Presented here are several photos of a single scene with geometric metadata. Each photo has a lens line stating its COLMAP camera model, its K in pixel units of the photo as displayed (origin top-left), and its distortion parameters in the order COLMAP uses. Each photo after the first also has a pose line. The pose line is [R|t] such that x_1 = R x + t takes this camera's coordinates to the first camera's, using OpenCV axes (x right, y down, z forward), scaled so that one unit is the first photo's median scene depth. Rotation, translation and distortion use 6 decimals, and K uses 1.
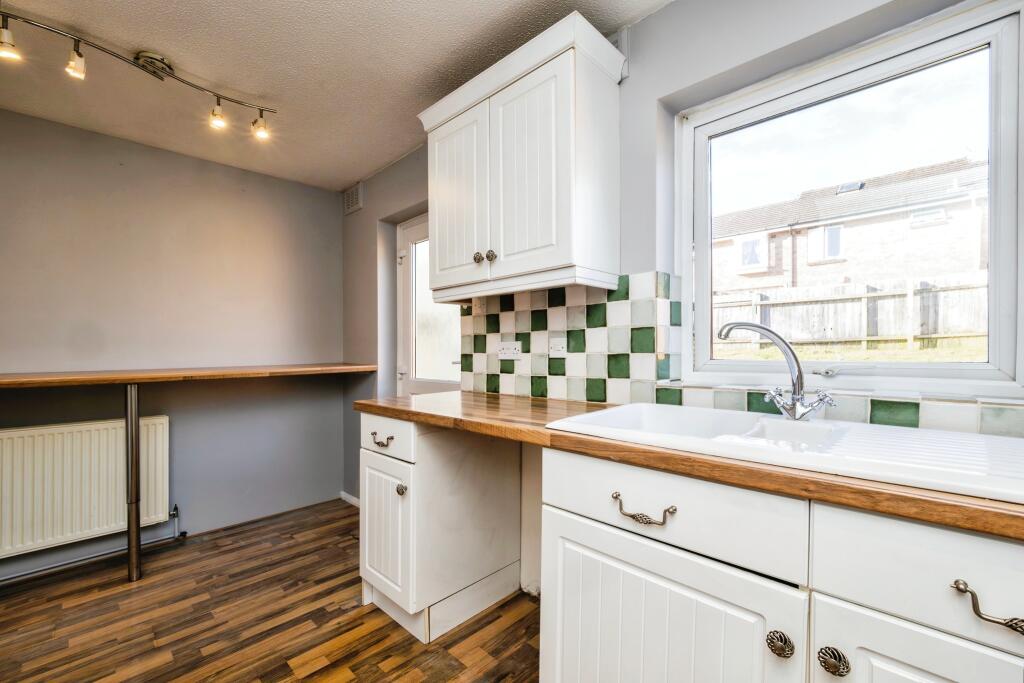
lens RADIAL K [[438.6, 0, 507.2], [0, 438.6, 343.8], [0, 0, 1]] dist [-0.000498, -0.000358]
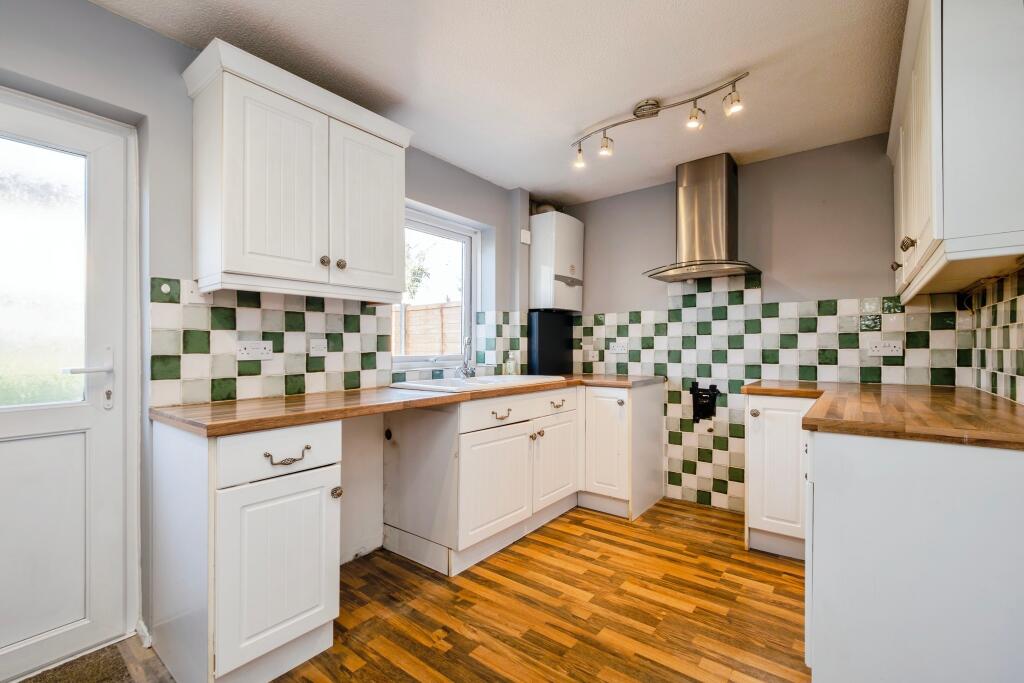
lens RADIAL K [[438.6, 0, 507.8], [0, 438.6, 347.3], [0, 0, 1]] dist [-0.000498, -0.000358]
pose [[-0.124179, 0.012004, 0.992187, -1.071440], [-0.007721, 0.999885, -0.013064, 0.018749], [-0.992230, -0.009283, -0.124072, 0.644667]]
